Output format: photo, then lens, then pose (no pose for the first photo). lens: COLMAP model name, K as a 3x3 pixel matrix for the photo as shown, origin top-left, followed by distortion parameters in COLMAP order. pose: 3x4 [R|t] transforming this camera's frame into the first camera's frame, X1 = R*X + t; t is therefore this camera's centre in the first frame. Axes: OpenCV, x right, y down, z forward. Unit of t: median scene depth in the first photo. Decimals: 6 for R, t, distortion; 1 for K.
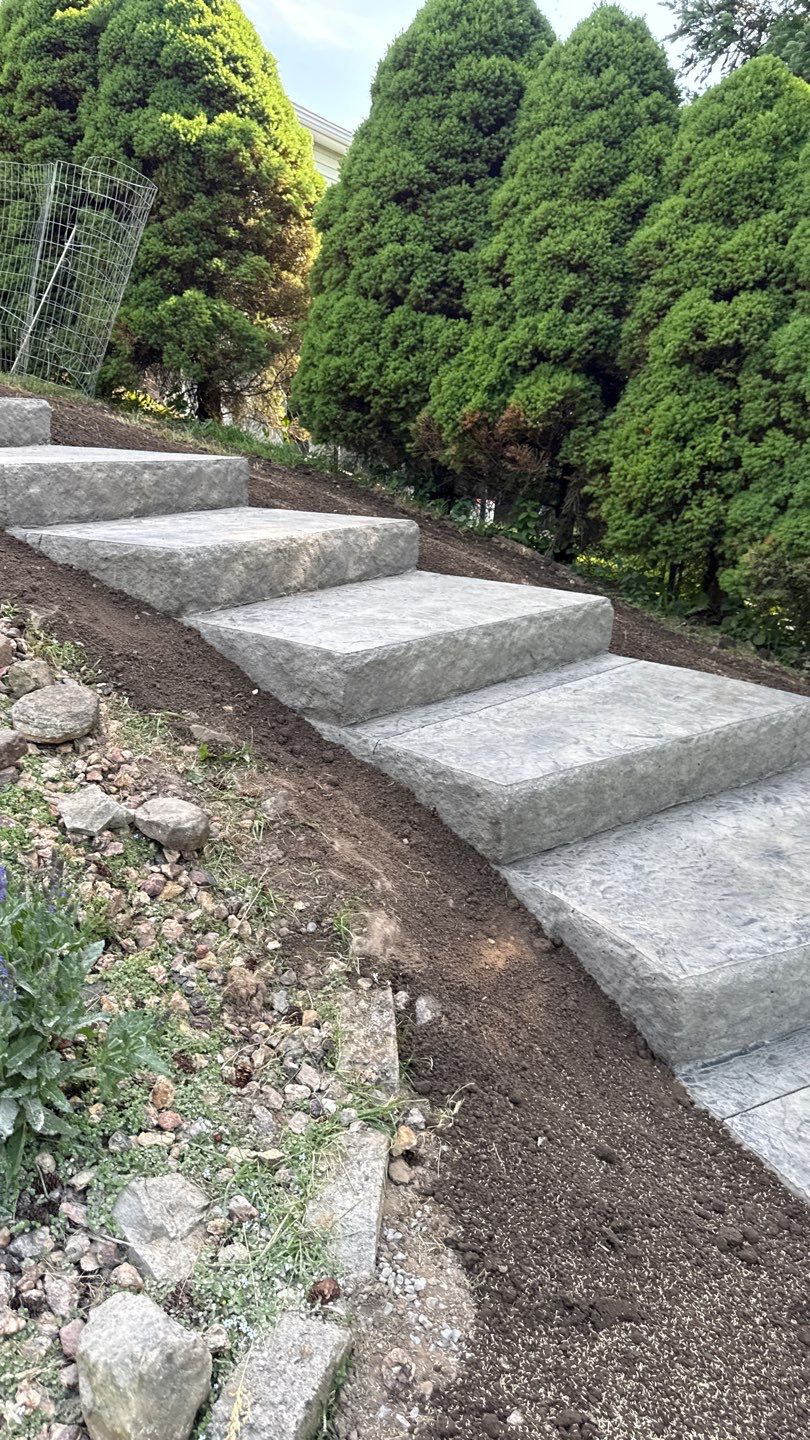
lens RADIAL K [[1013.7, 0, 425.3], [0, 1013.7, 718.7], [0, 0, 1]] dist [0.006942, -0.019711]
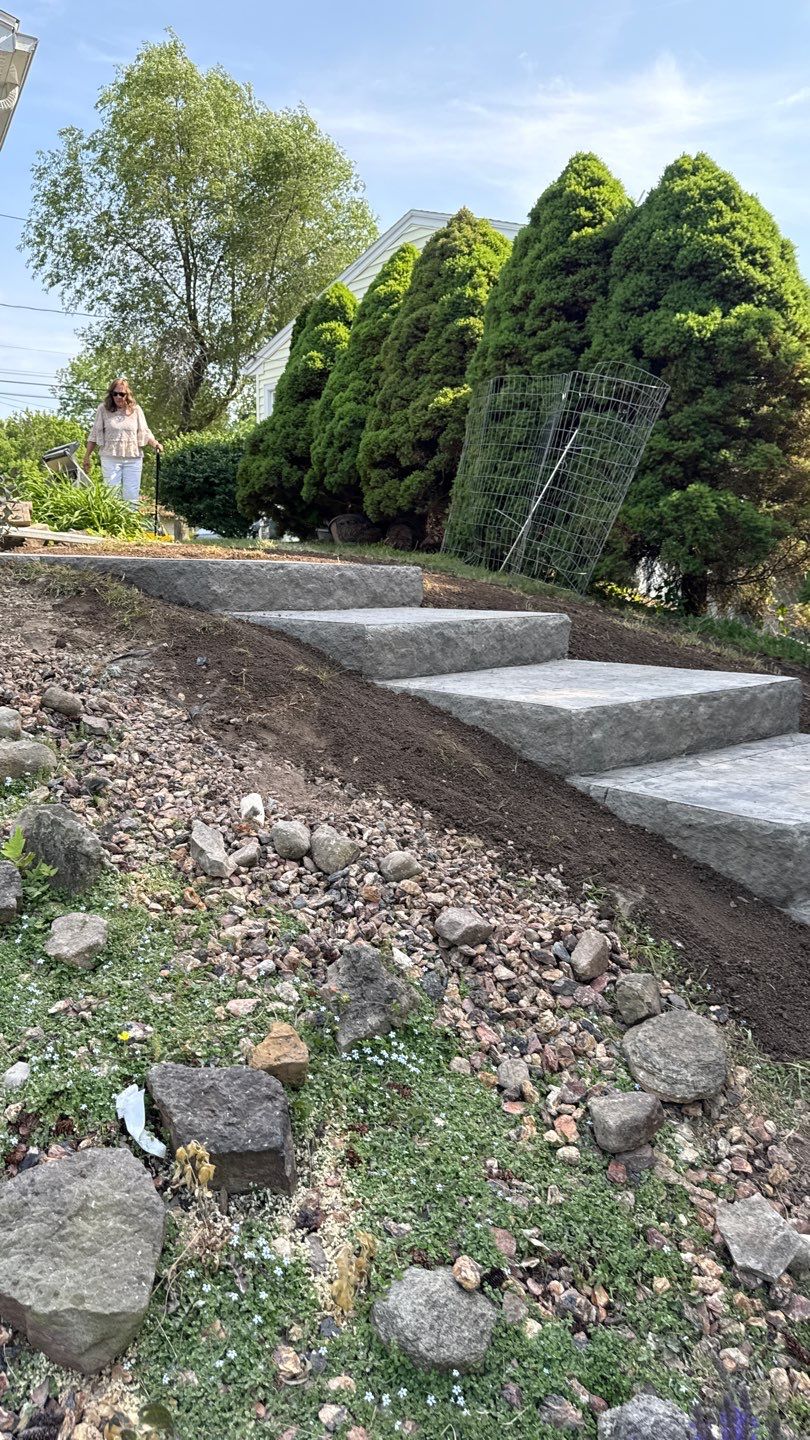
lens RADIAL K [[1048.4, 0, 405.6], [0, 1048.4, 692.3], [0, 0, 1]] dist [0.056454, -0.104830]
pose [[0.919043, 0.020451, -0.393627, -0.089996], [-0.091481, 0.982451, -0.162546, -0.048683], [0.383395, 0.185396, 0.904785, 0.045955]]
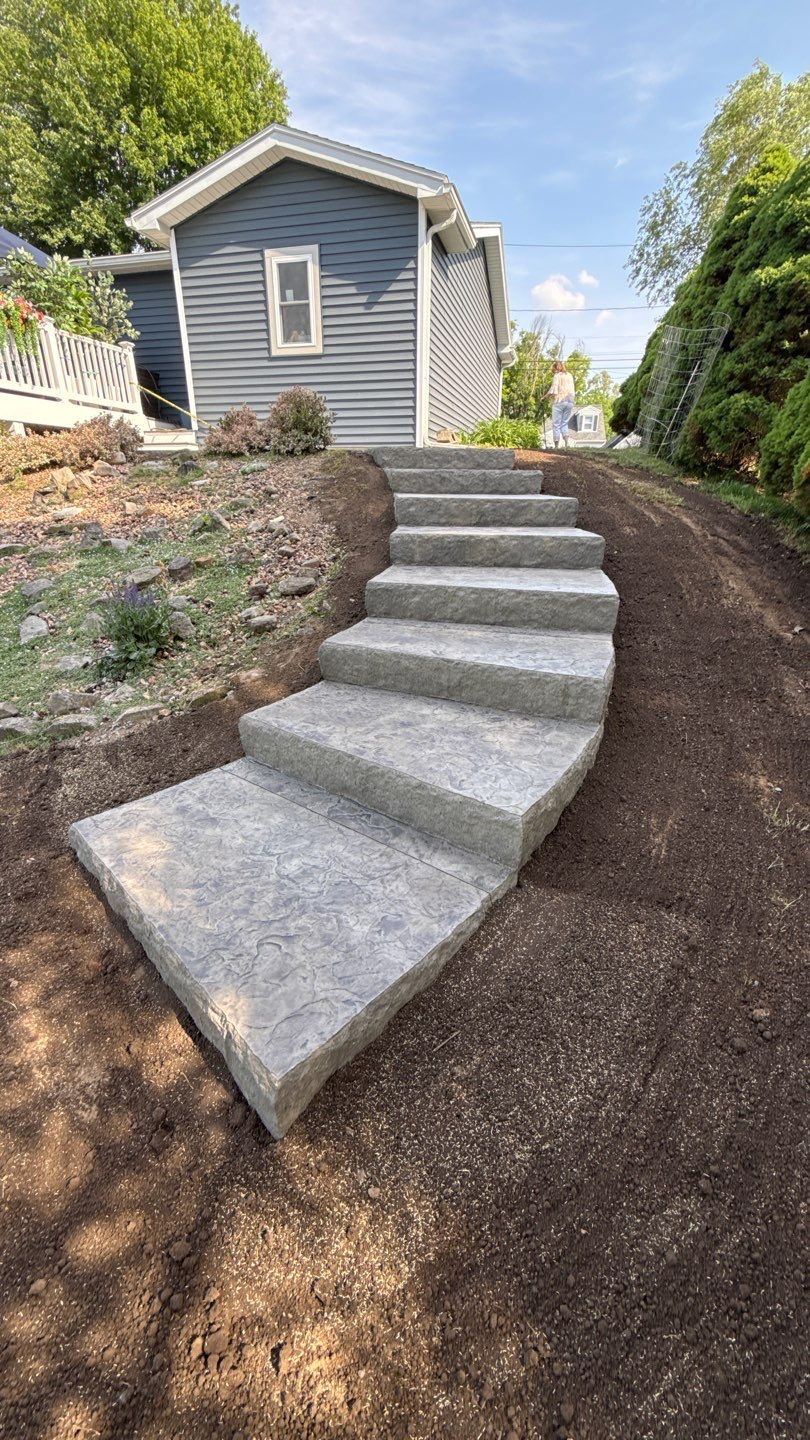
lens RADIAL K [[579.6, 0, 405.0], [0, 579.6, 720.0], [0, 0, 1]] dist [0.000647, -0.000453]
pose [[0.425907, 0.321286, -0.845801, 0.450172], [-0.253565, 0.939751, 0.229290, -0.036955], [0.868509, 0.116809, 0.481713, 0.210840]]
